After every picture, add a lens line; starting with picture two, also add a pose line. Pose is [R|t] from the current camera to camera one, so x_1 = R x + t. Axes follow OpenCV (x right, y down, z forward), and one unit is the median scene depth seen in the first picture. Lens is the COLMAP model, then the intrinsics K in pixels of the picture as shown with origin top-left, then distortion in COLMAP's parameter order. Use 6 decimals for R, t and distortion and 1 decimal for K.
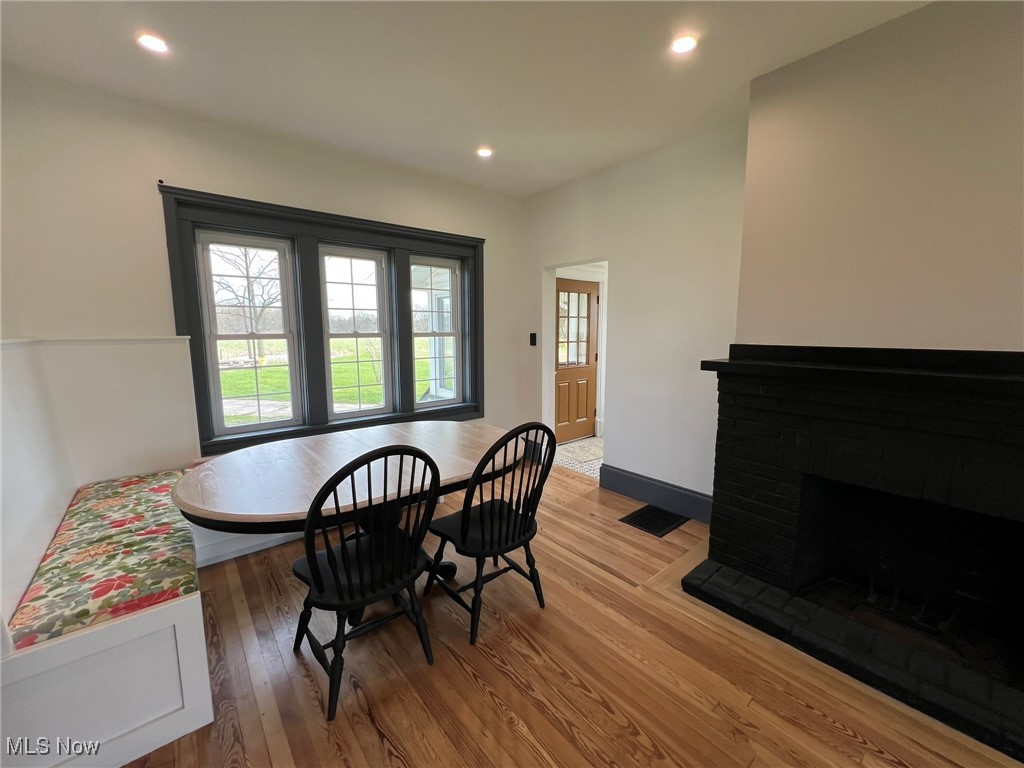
lens RADIAL K [[411.1, 0, 509.9], [0, 411.1, 379.5], [0, 0, 1]] dist [0.000962, -0.000345]
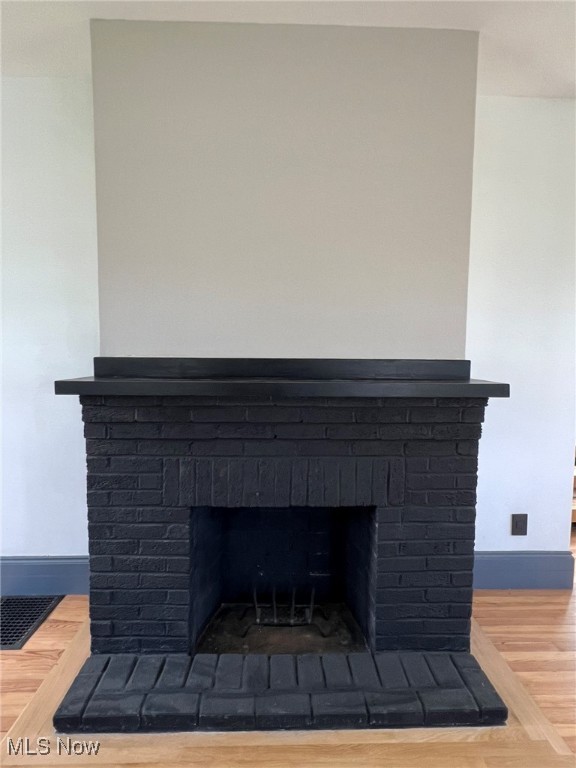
lens RADIAL K [[425.6, 0, 287.3], [0, 425.6, 379.0], [0, 0, 1]] dist [-0.001501, -0.001351]
pose [[0.618534, -0.055773, 0.783776, 0.153586], [0.090157, 0.995927, -0.000281, -0.015008], [-0.780568, 0.070837, 0.621043, 0.261349]]
